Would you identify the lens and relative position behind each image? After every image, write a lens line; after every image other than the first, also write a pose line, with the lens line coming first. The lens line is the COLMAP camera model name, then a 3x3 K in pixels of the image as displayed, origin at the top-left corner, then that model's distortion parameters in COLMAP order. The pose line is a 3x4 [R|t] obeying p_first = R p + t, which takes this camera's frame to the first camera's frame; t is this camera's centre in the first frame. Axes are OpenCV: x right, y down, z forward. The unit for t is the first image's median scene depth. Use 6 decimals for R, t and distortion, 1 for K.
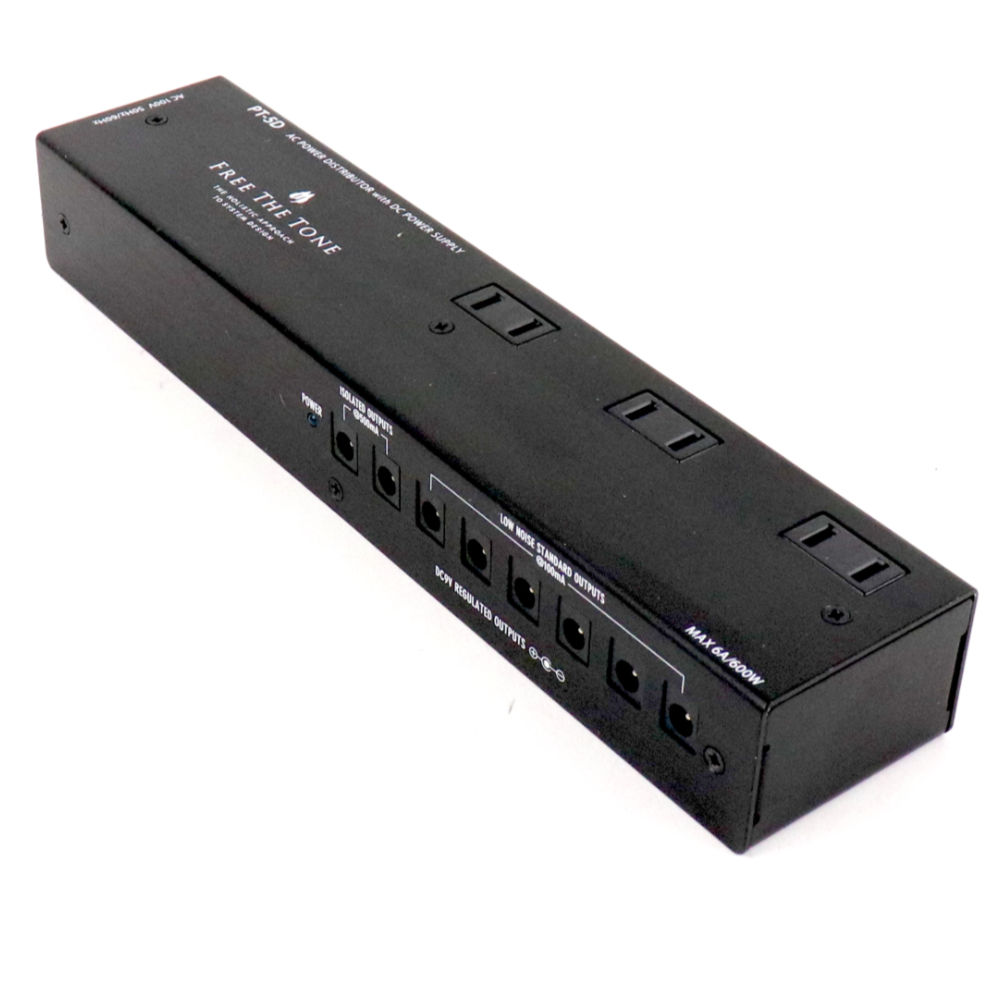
lens RADIAL K [[2250.8, 0, 470.1], [0, 2250.8, 501.1], [0, 0, 1]] dist [-0.222917, 0.877867]
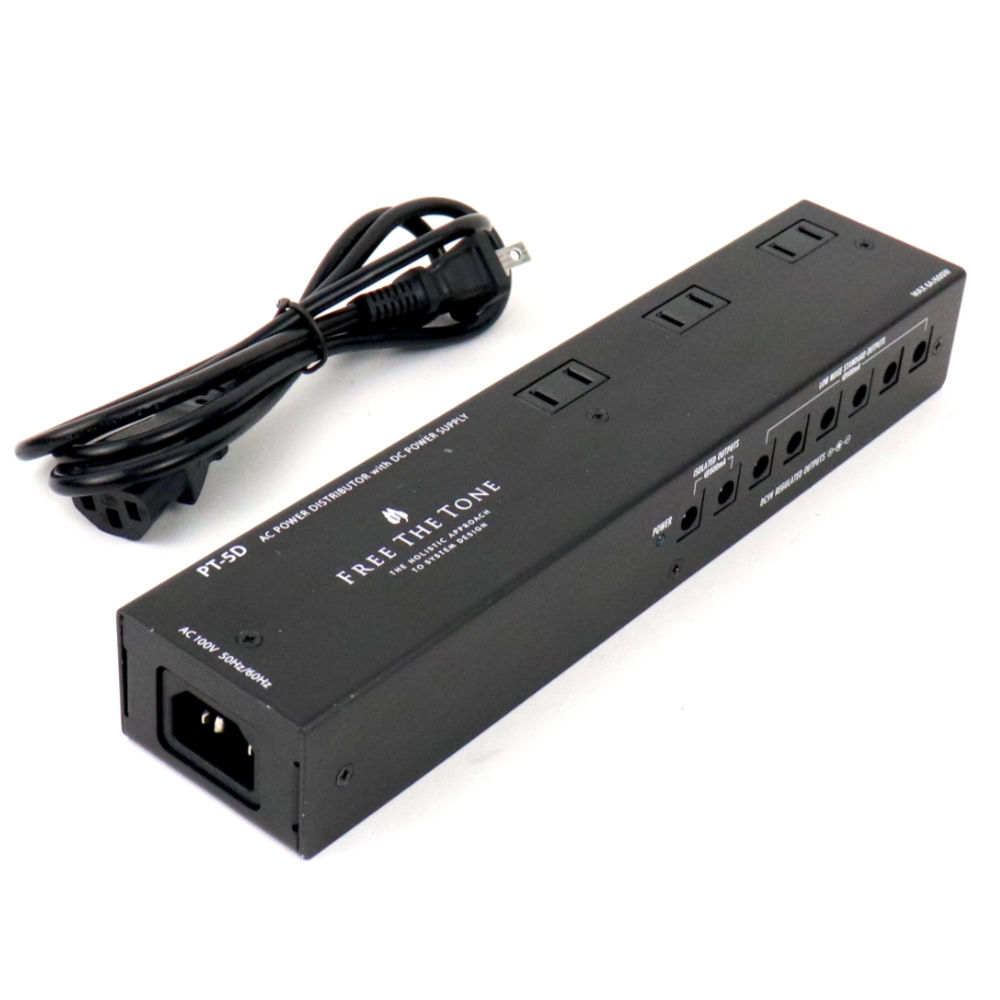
lens RADIAL K [[2250.8, 0, 470.1], [0, 2250.8, 501.1], [0, 0, 1]] dist [-0.222917, 0.877867]
pose [[-0.202738, -0.605834, 0.769326, -0.827740], [0.536870, 0.588273, 0.604736, -0.712275], [-0.818943, 0.535631, 0.205989, 0.779184]]
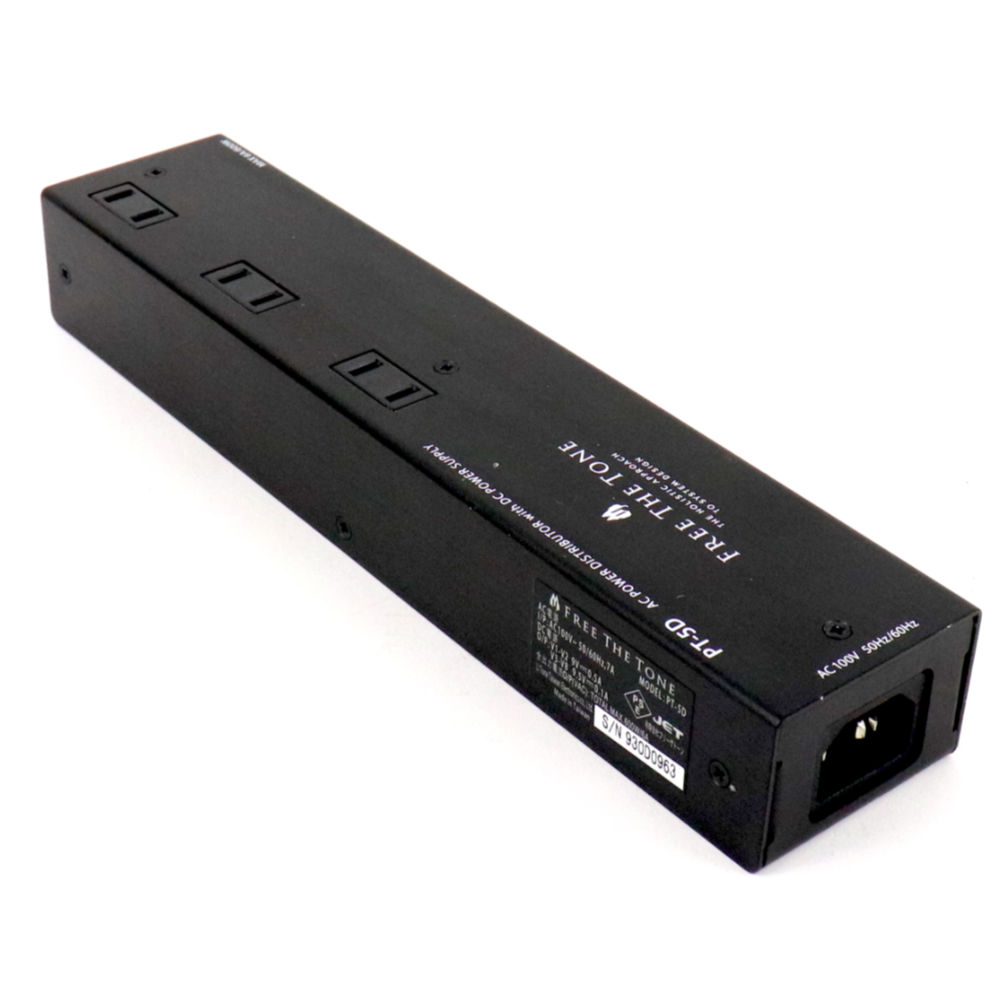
lens RADIAL K [[2250.8, 0, 470.1], [0, 2250.8, 501.1], [0, 0, 1]] dist [-0.222917, 0.877867]
pose [[-0.999184, -0.020612, -0.034745, 0.009795], [-0.039509, 0.319059, 0.946911, -0.949060], [-0.008432, 0.947511, -0.319613, 1.280313]]
